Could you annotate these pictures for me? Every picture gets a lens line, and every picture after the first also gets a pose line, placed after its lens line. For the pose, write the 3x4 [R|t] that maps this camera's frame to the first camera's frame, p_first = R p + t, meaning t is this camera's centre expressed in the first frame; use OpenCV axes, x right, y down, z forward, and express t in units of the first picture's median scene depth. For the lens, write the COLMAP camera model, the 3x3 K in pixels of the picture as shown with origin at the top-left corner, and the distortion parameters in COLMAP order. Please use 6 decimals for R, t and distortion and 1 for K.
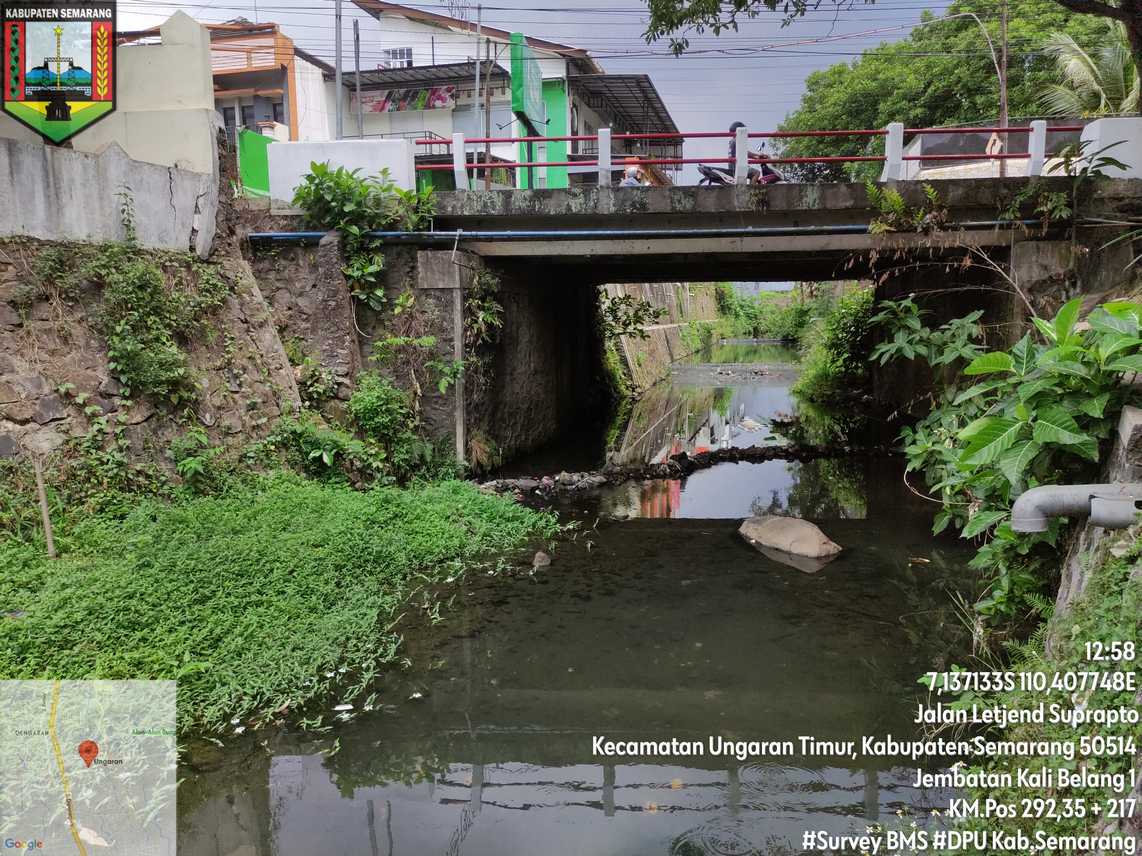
lens RADIAL K [[854.1, 0, 551.6], [0, 854.1, 429.3], [0, 0, 1]] dist [-0.000812, 0.006584]
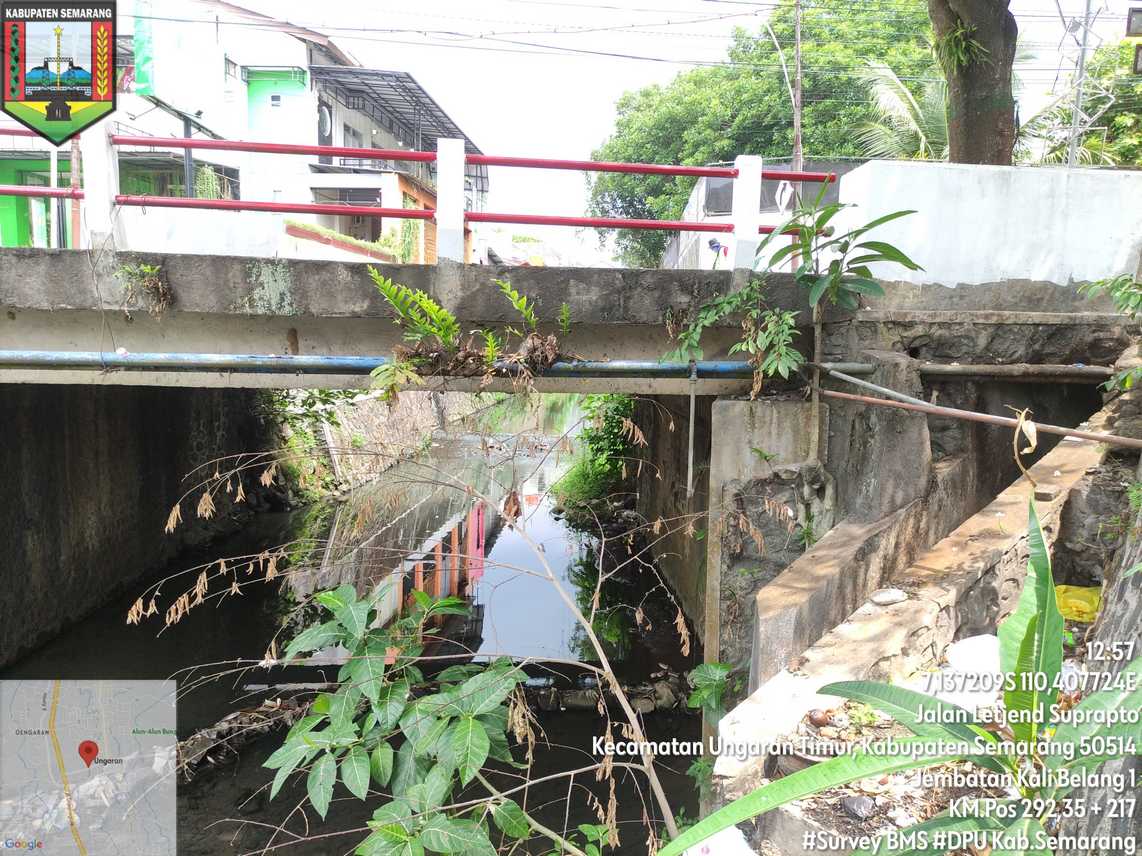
lens RADIAL K [[842.8, 0, 572.9], [0, 842.8, 427.8], [0, 0, 1]] dist [0.060715, -0.074429]
pose [[0.985878, 0.019128, 0.166370, 0.171727], [-0.016181, 0.999688, -0.019052, -0.086114], [-0.166683, 0.016091, 0.985879, 0.239436]]
